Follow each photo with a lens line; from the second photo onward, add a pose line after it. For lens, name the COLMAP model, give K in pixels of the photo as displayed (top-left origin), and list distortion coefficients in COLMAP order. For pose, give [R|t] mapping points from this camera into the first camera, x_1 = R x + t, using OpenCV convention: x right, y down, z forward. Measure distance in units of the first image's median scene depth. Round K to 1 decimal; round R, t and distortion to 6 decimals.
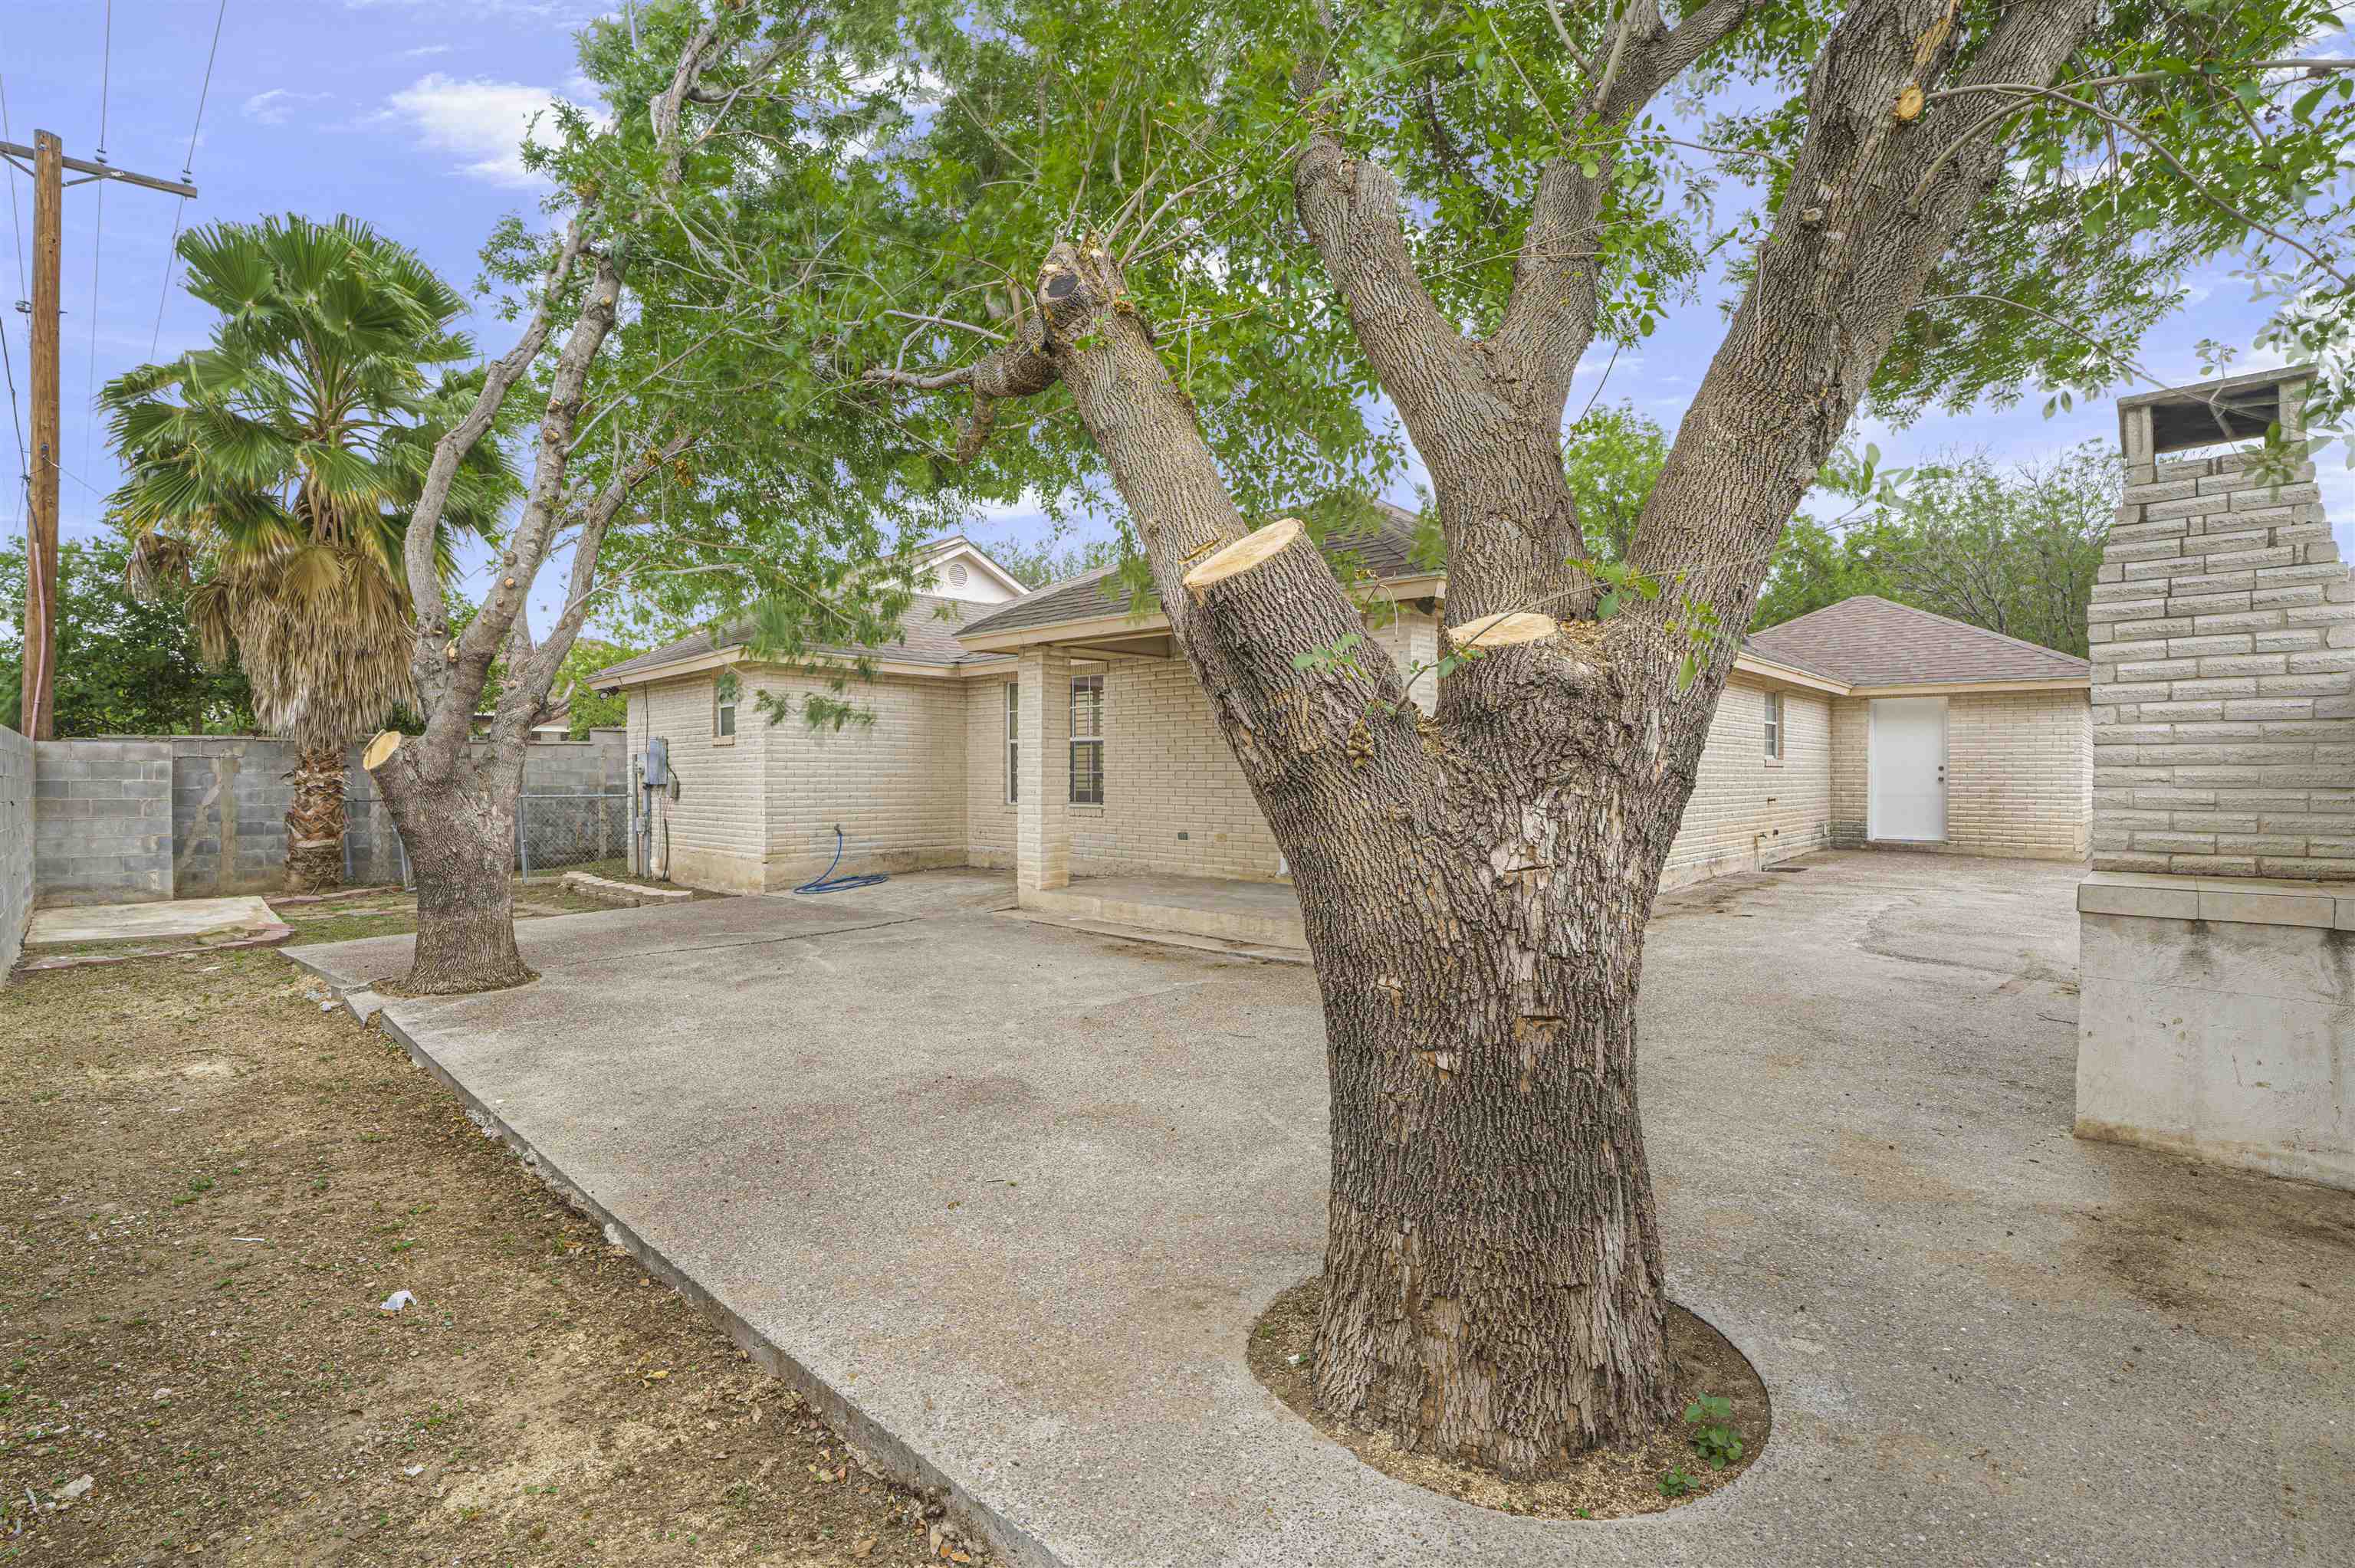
lens RADIAL K [[1060.1, 0, 1177.5], [0, 1060.1, 784.0], [0, 0, 1]] dist [-0.008380, 0.000556]
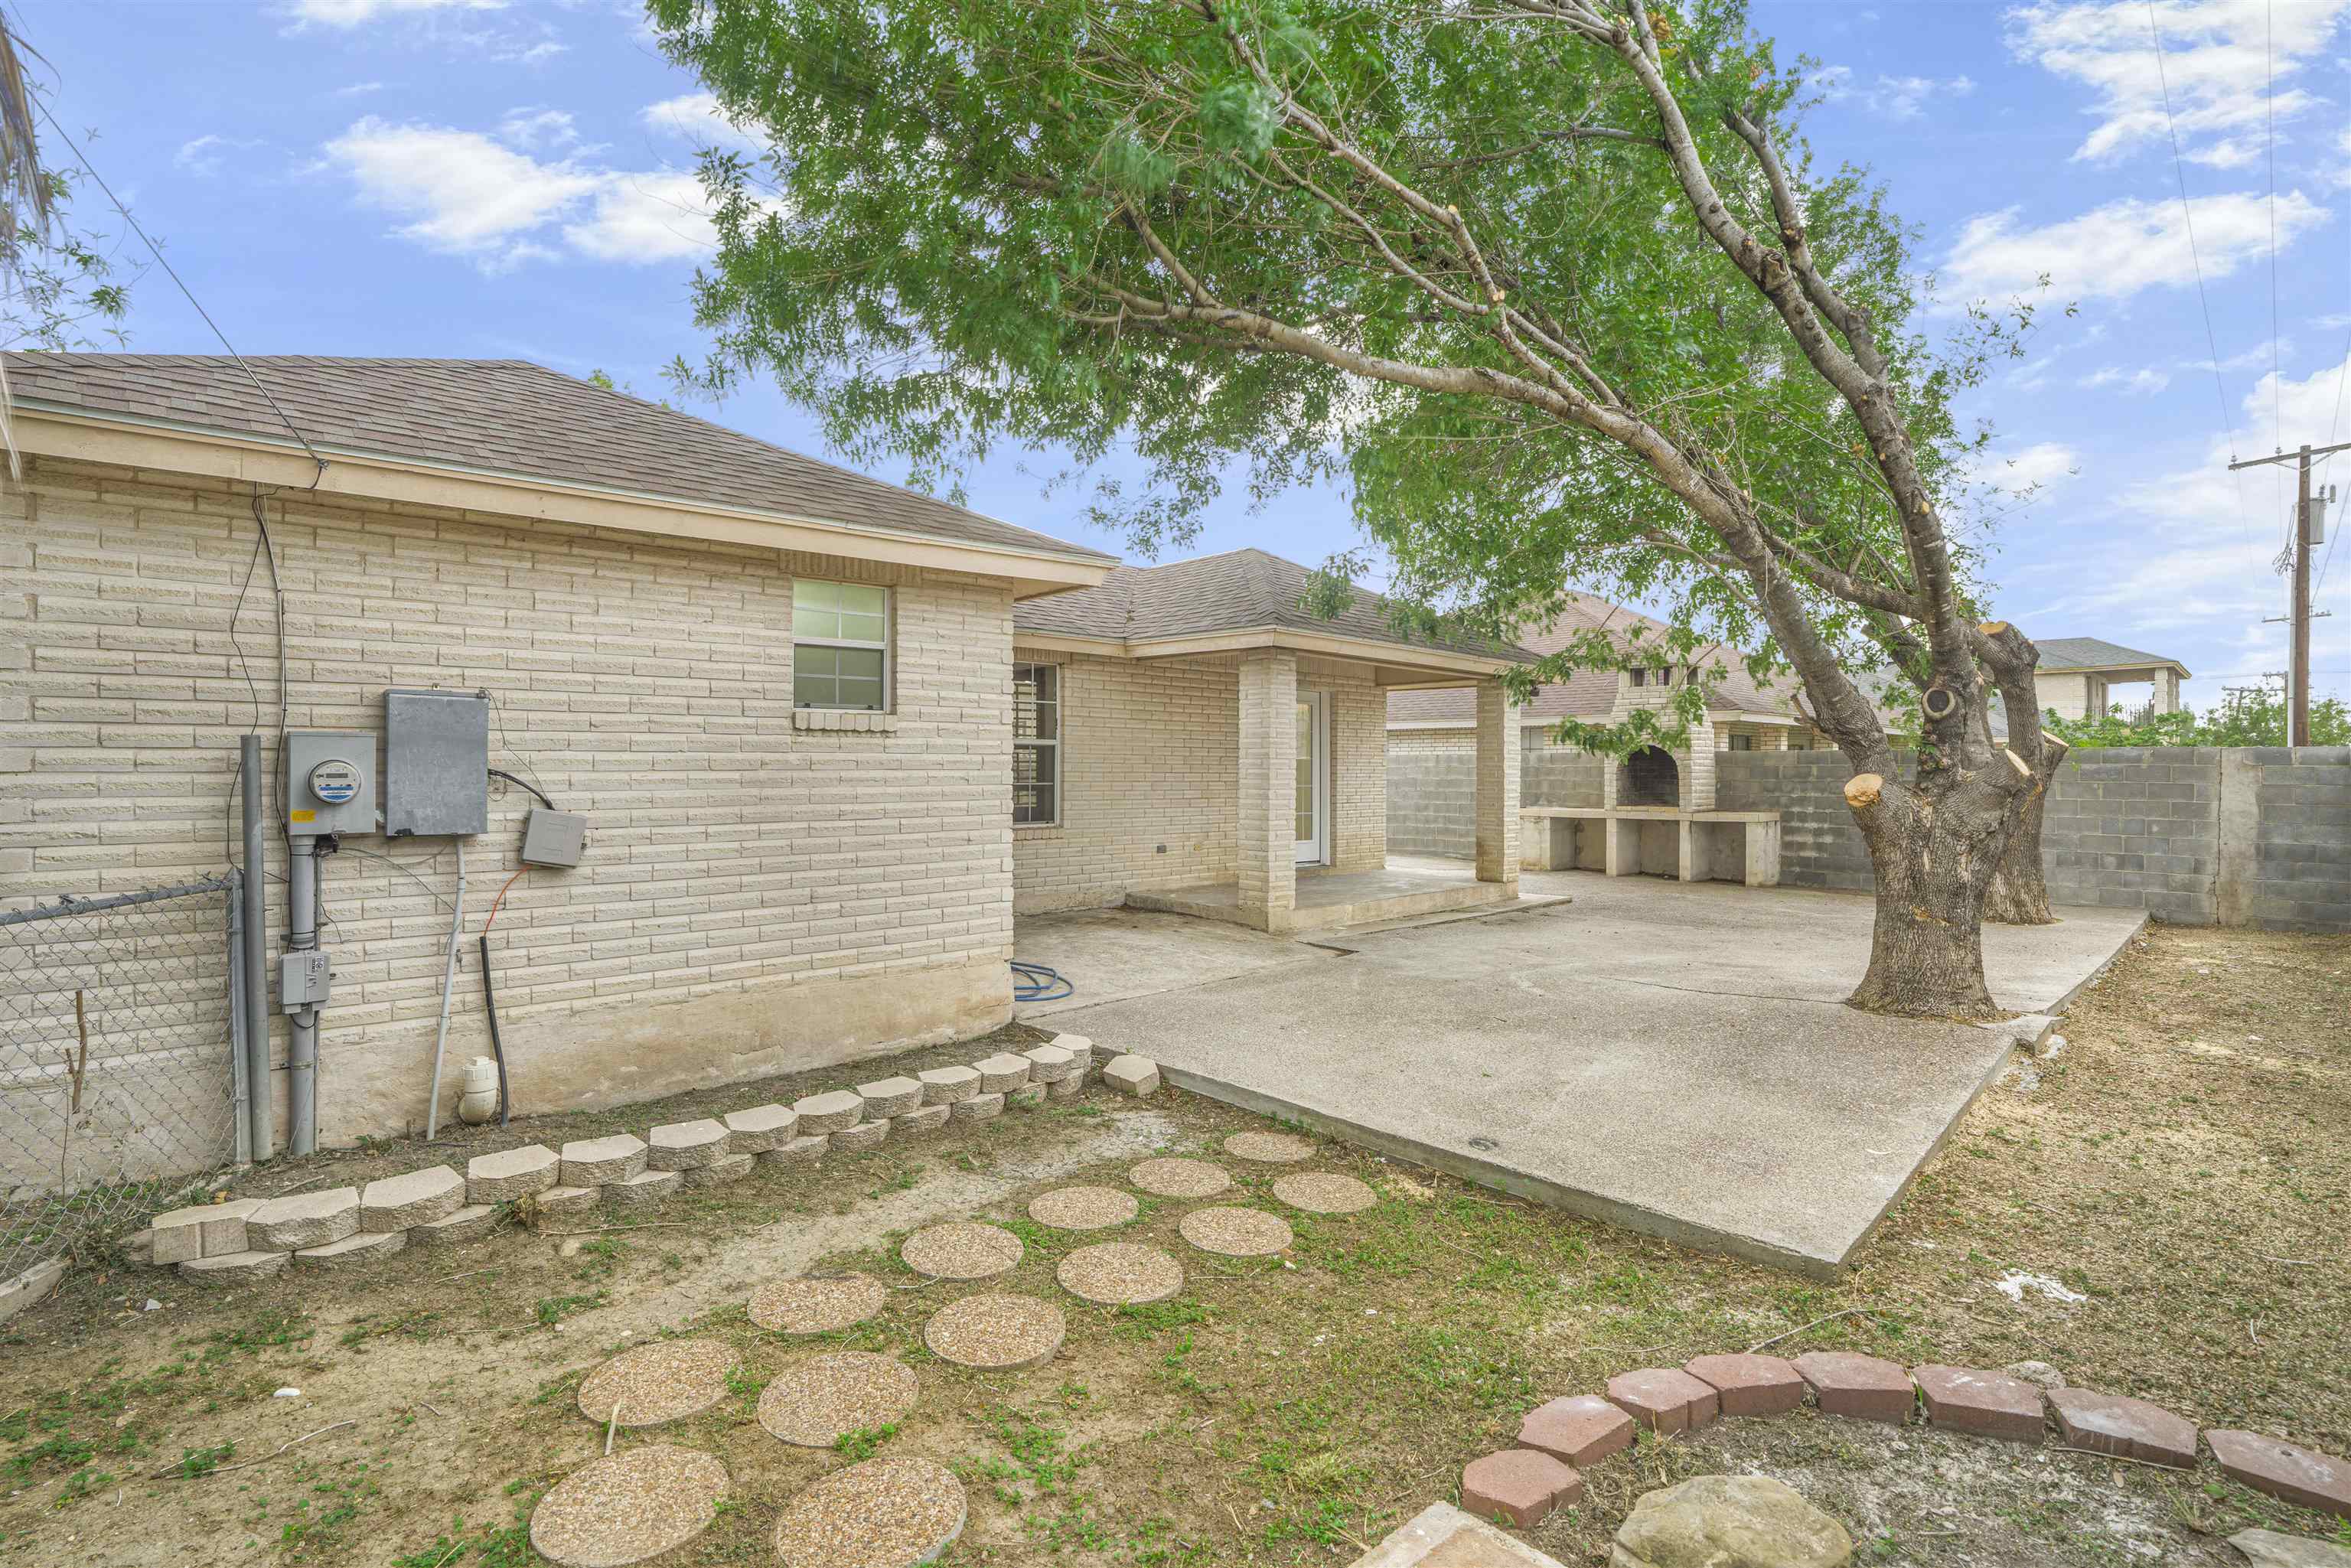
lens RADIAL K [[1059.9, 0, 1162.3], [0, 1059.9, 768.5], [0, 0, 1]] dist [0.000588, 0.000059]
pose [[0.067361, 0.005812, 0.997712, -0.882611], [0.004572, 0.999971, -0.006133, -0.017191], [-0.997718, 0.004975, 0.067332, 0.850959]]
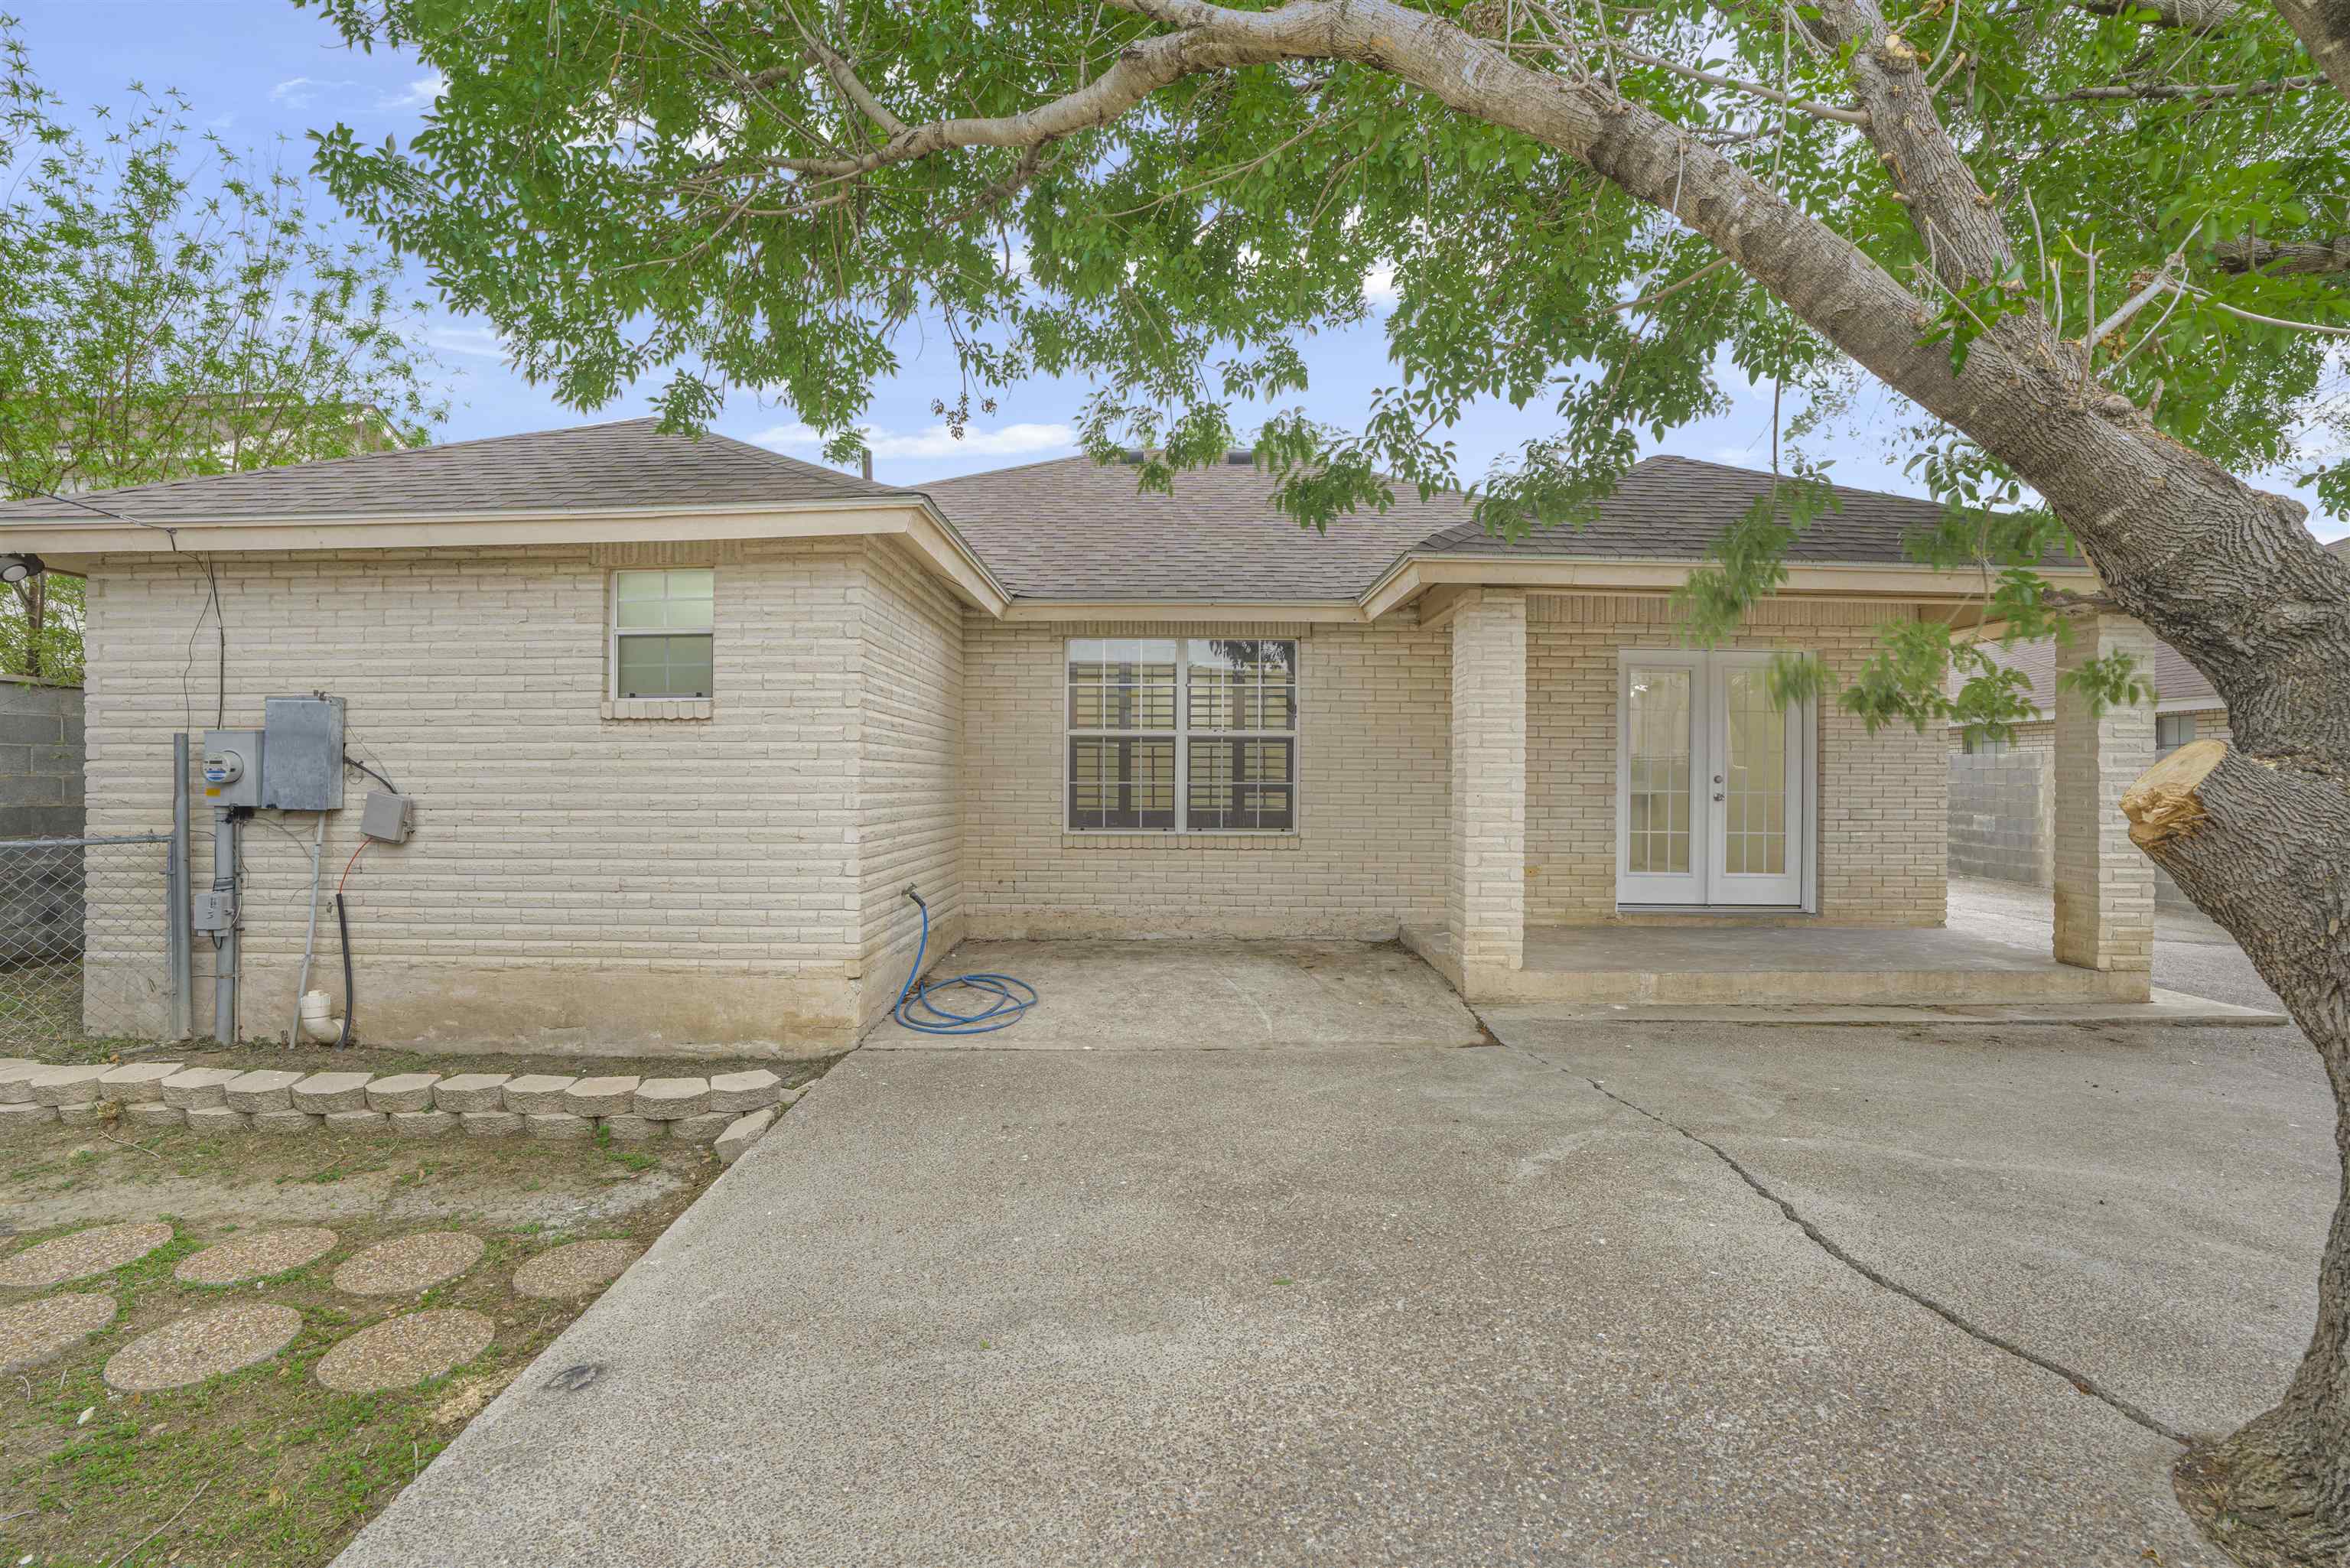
lens RADIAL K [[1057.9, 0, 1175.0], [0, 1057.9, 784.0], [0, 0, 1]] dist [-0.008380, 0.000556]
pose [[0.732288, 0.003421, 0.680986, -0.580957], [-0.000802, 0.999991, -0.004161, -0.007897], [-0.680994, 0.002501, 0.732284, 0.542046]]
